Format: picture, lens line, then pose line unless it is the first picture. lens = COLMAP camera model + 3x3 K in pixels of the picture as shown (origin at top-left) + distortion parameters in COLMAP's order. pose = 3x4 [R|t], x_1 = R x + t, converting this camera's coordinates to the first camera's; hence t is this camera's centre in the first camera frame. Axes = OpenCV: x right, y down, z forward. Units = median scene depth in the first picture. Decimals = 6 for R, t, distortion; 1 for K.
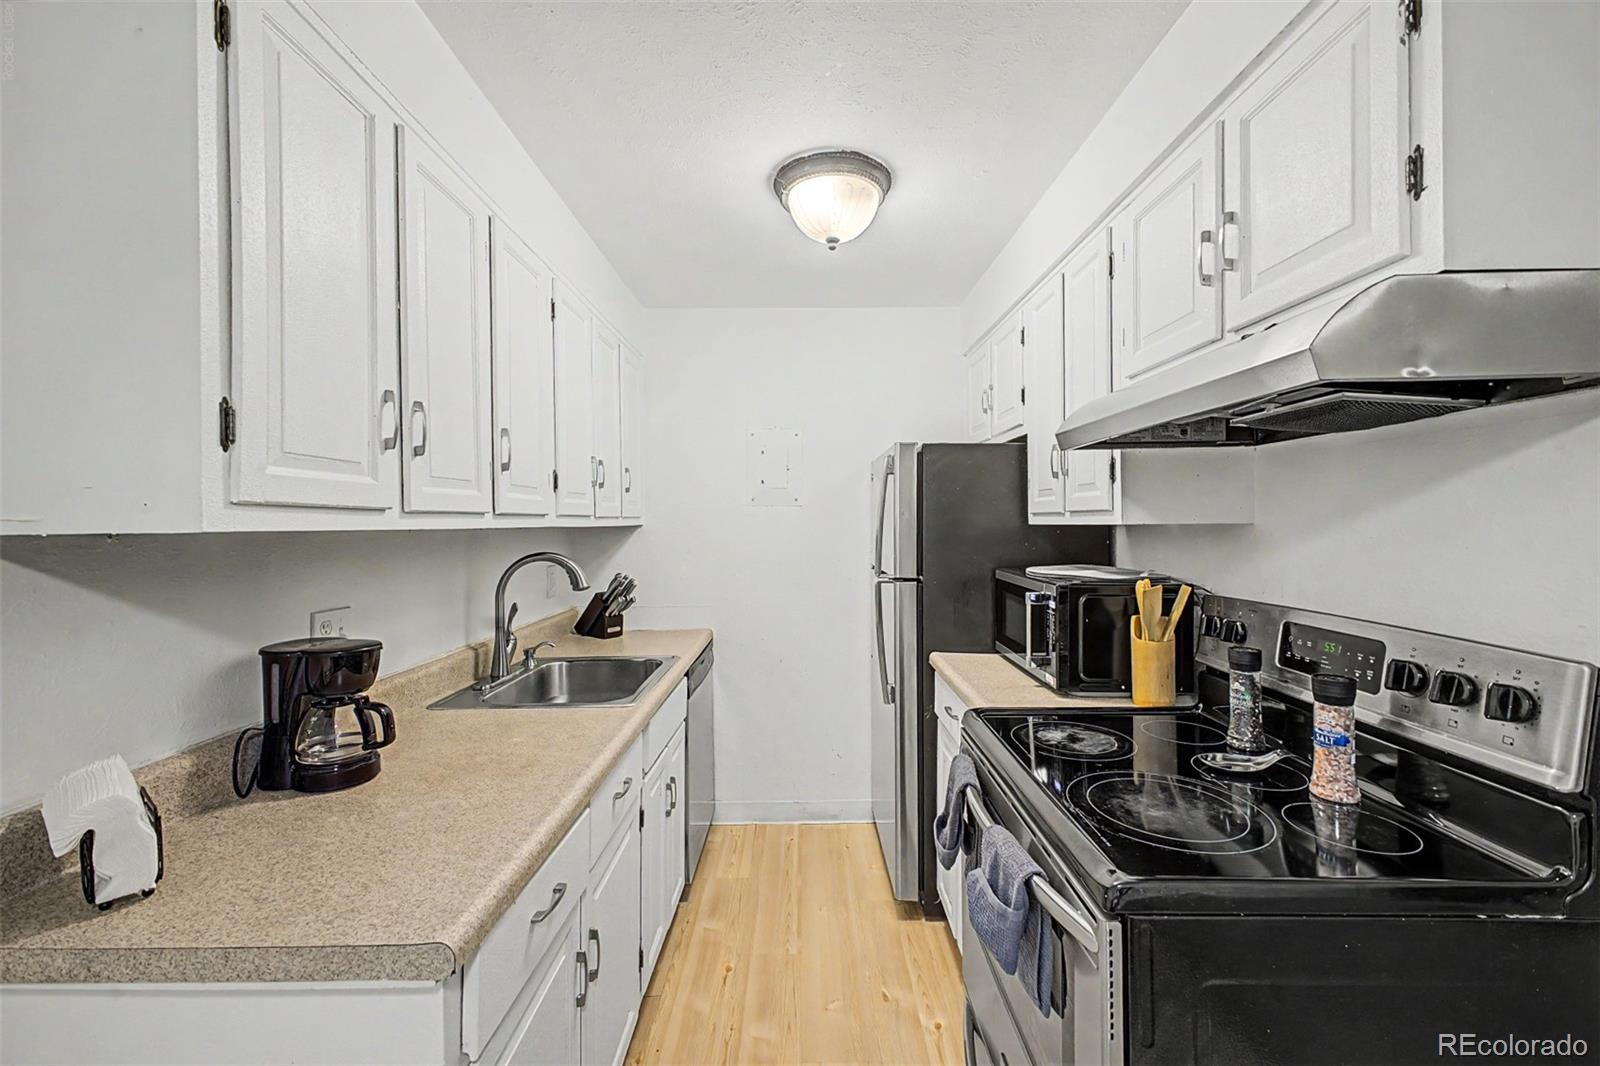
lens RADIAL K [[632.6, 0, 800.8], [0, 632.6, 521.1], [0, 0, 1]] dist [0.023481, -0.009887]
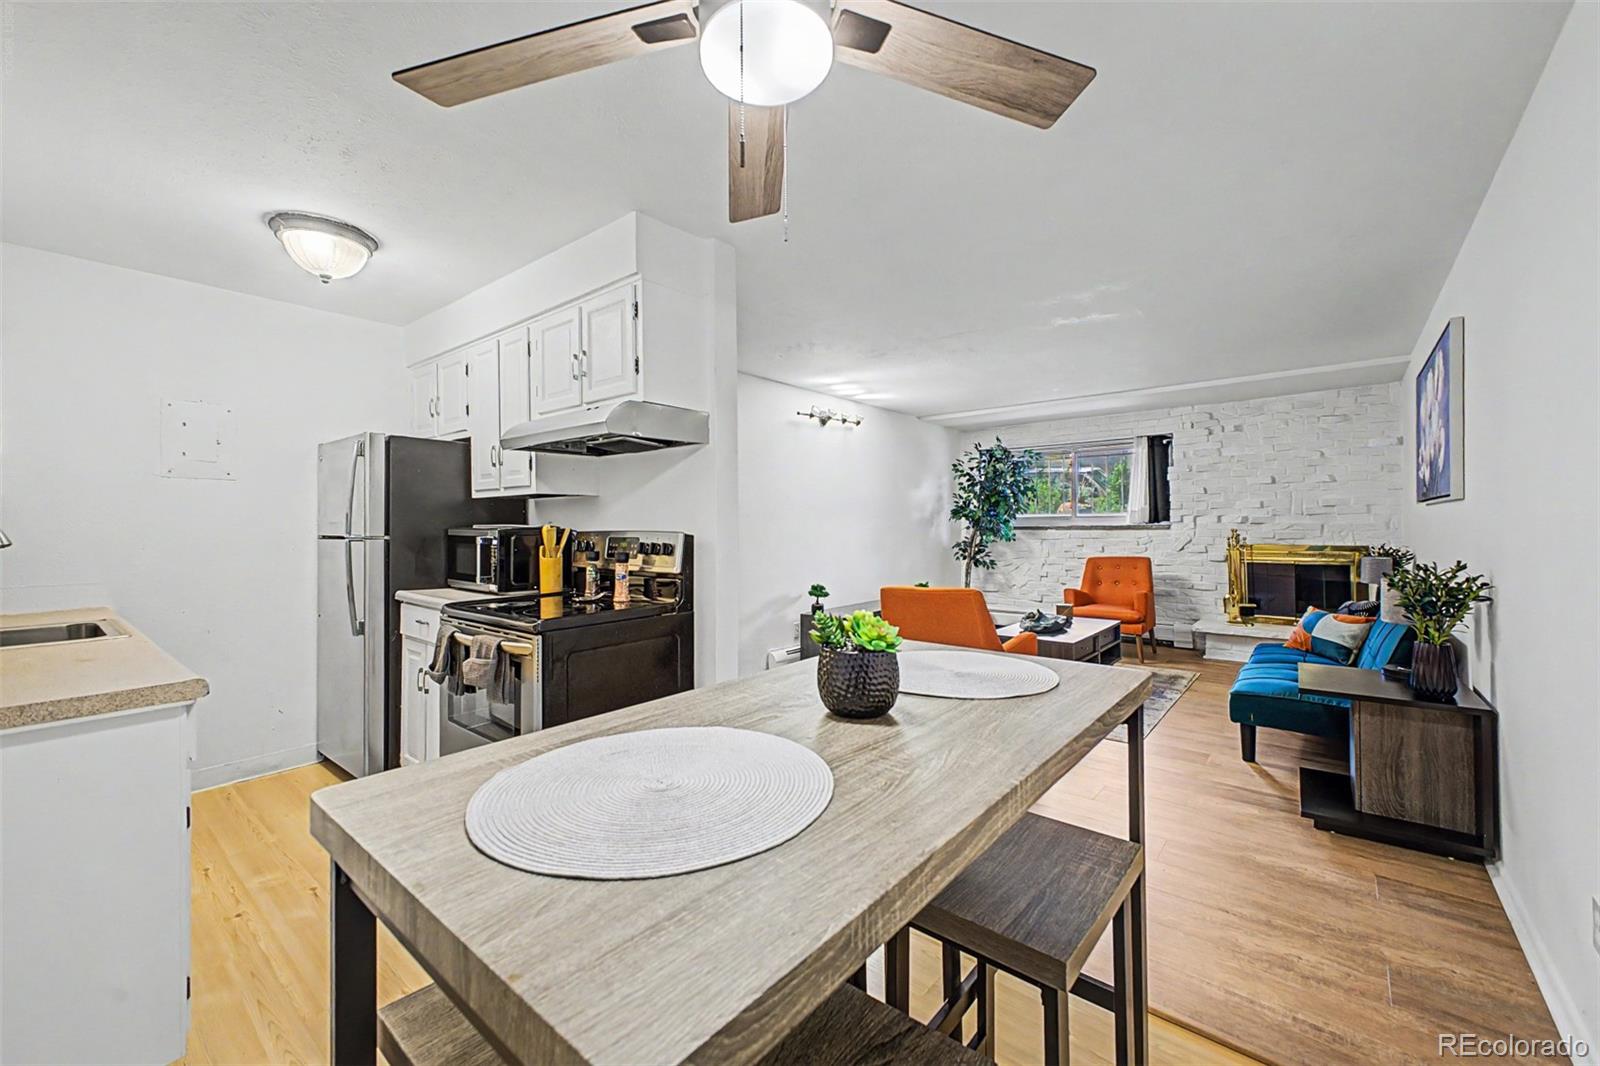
lens RADIAL K [[639.3, 0, 798.9], [0, 639.3, 523.4], [0, 0, 1]] dist [0.023250, -0.010961]
pose [[0.635288, 0.003459, 0.772268, -0.418163], [0.001186, 0.999984, -0.005454, 0.098337], [-0.772275, 0.004380, 0.635274, -0.718695]]
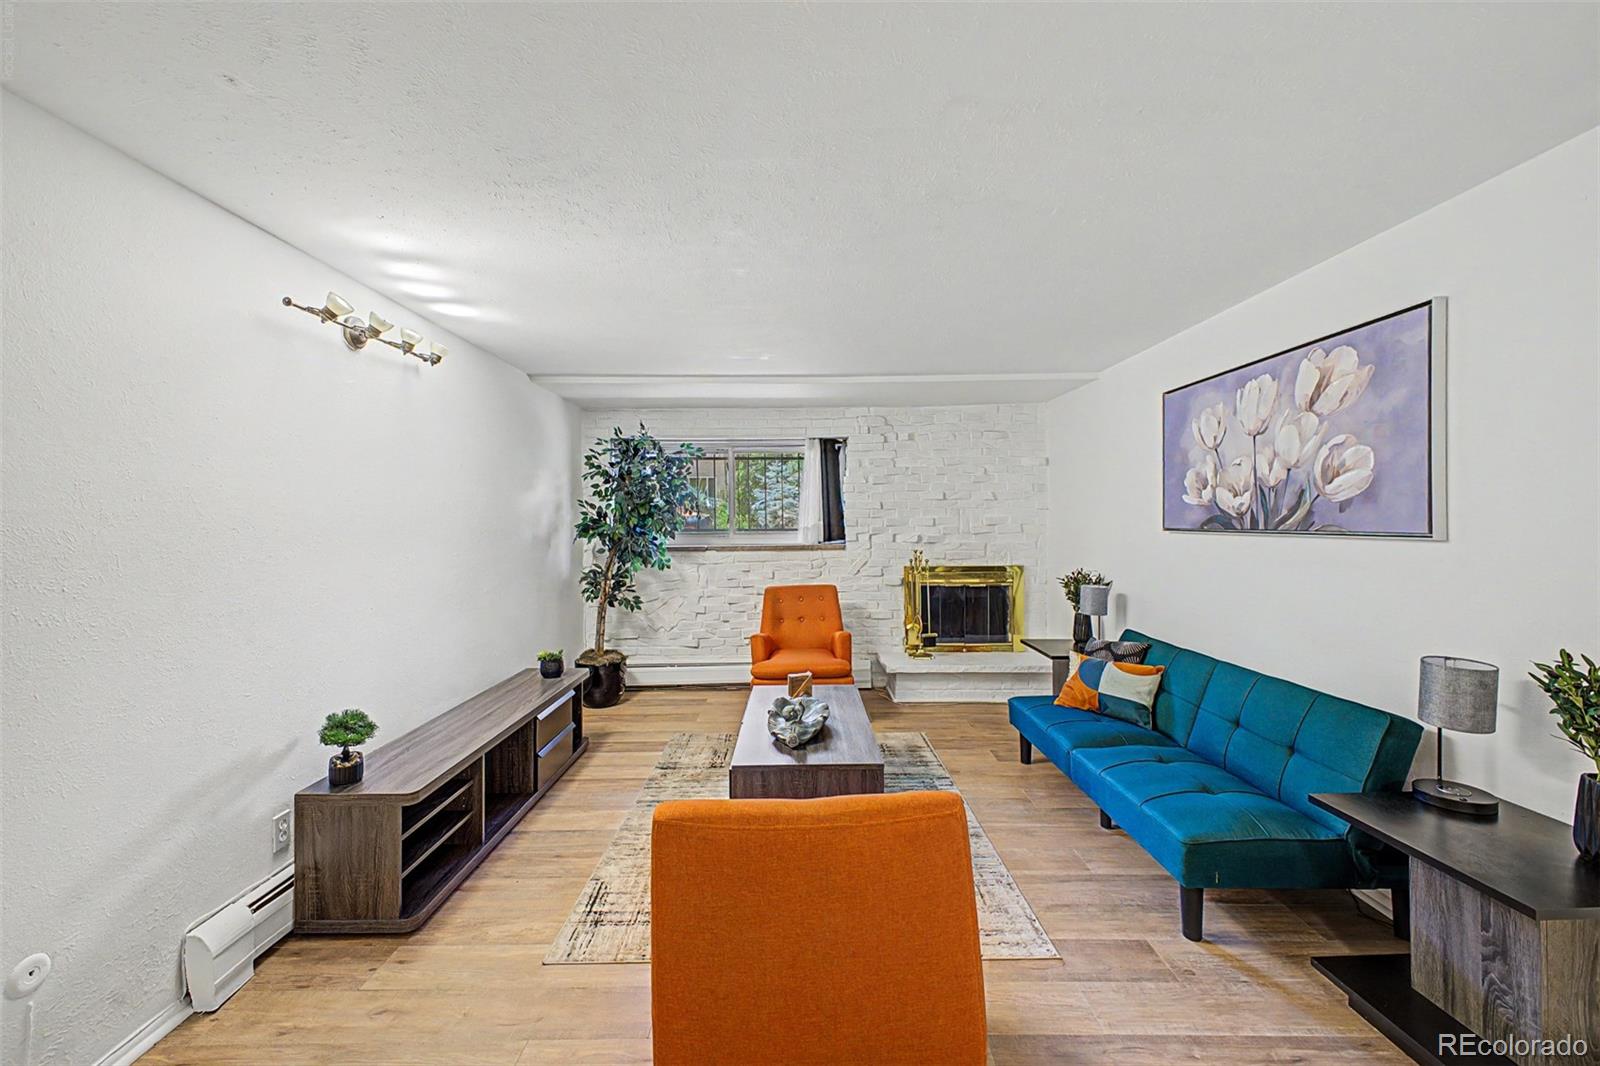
lens RADIAL K [[639.3, 0, 798.9], [0, 639.3, 523.4], [0, 0, 1]] dist [0.023250, -0.010961]
pose [[-0.005968, 0.004220, 0.999973, 0.735957], [0.005691, 0.999975, -0.004186, -0.008112], [-0.999966, 0.005666, -0.005991, 0.288412]]
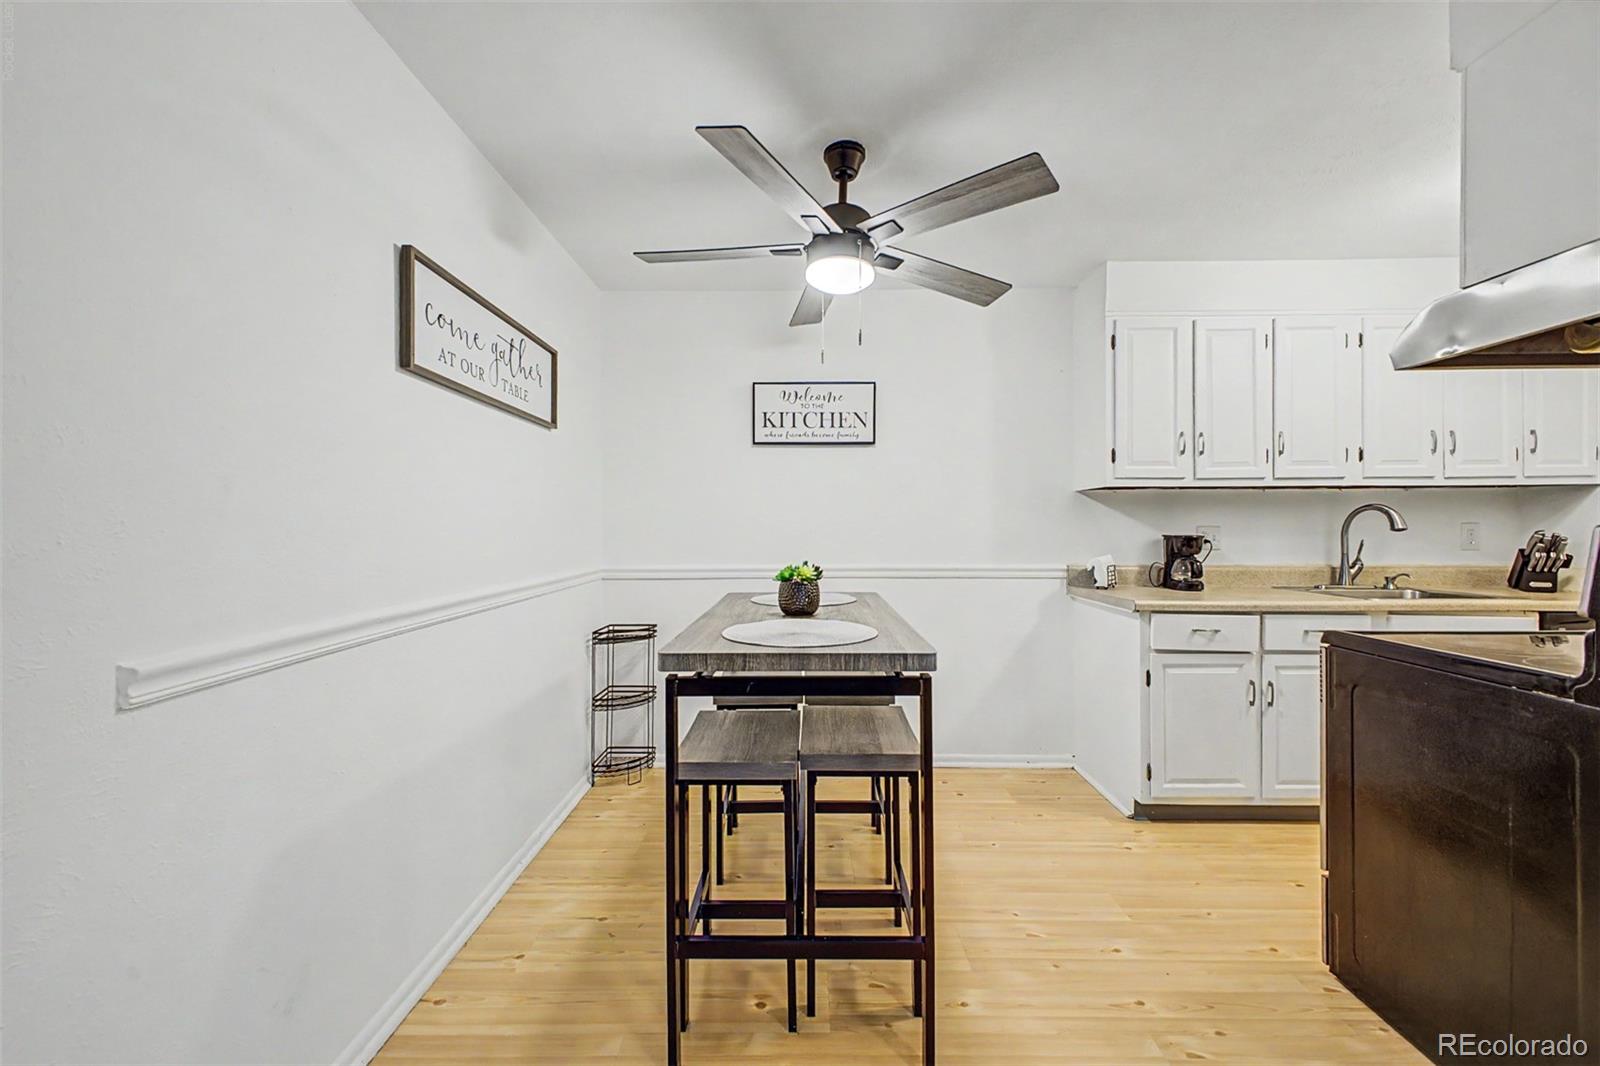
lens RADIAL K [[625.1, 0, 794.5], [0, 625.1, 530.2], [0, 0, 1]] dist [0.023320, -0.009690]
pose [[-0.012061, 0.011713, -0.999859, 1.297073], [0.008259, 0.999898, 0.011613, 0.100991], [0.999893, -0.008118, -0.012156, -0.359841]]
